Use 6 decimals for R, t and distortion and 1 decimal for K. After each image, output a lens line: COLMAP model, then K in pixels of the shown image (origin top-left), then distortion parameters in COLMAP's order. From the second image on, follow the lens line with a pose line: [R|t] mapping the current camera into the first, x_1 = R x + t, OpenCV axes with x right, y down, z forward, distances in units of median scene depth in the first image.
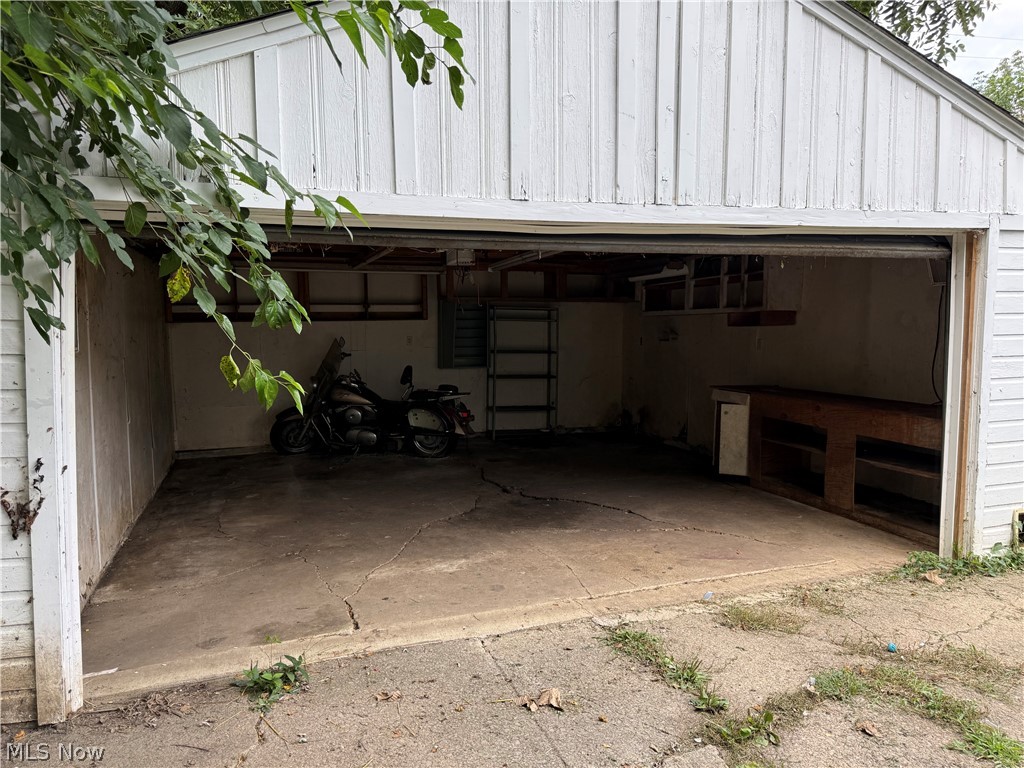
lens RADIAL K [[729.9, 0, 506.7], [0, 729.9, 381.2], [0, 0, 1]] dist [0.021500, -0.009166]
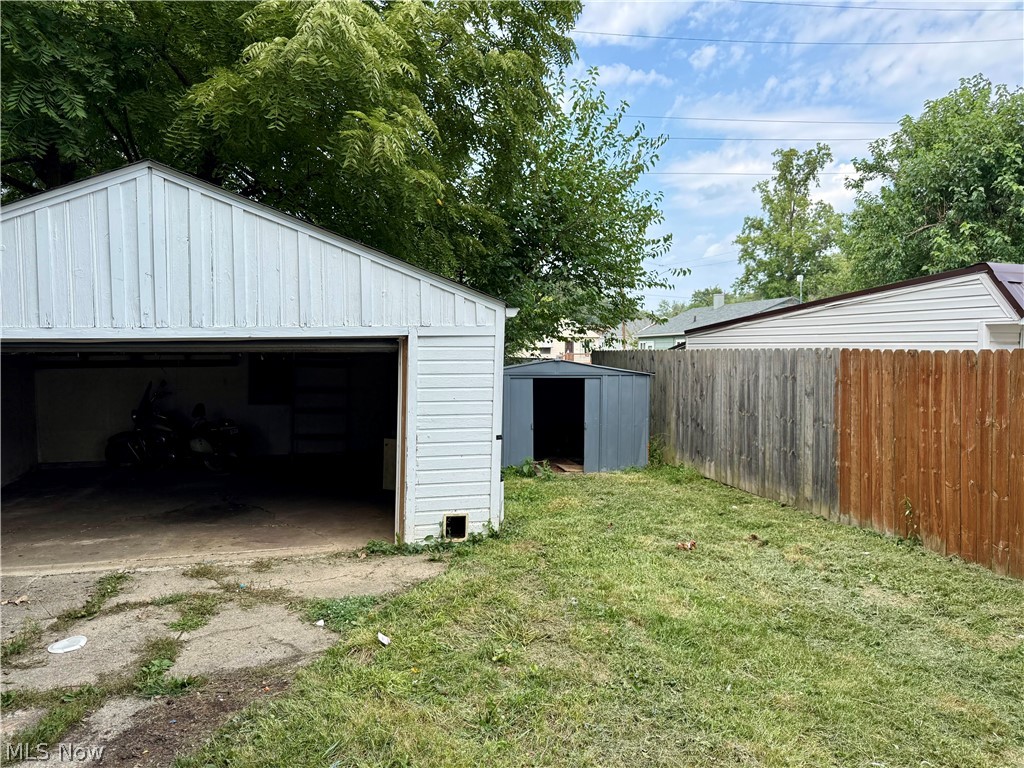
lens RADIAL K [[729.9, 0, 517.3], [0, 729.9, 384.6], [0, 0, 1]] dist [0.021500, -0.009166]
pose [[0.997758, 0.017716, -0.064534, 1.087851], [-0.019044, 0.999618, -0.020019, -0.080753], [0.064154, 0.021203, 0.997715, -0.604835]]
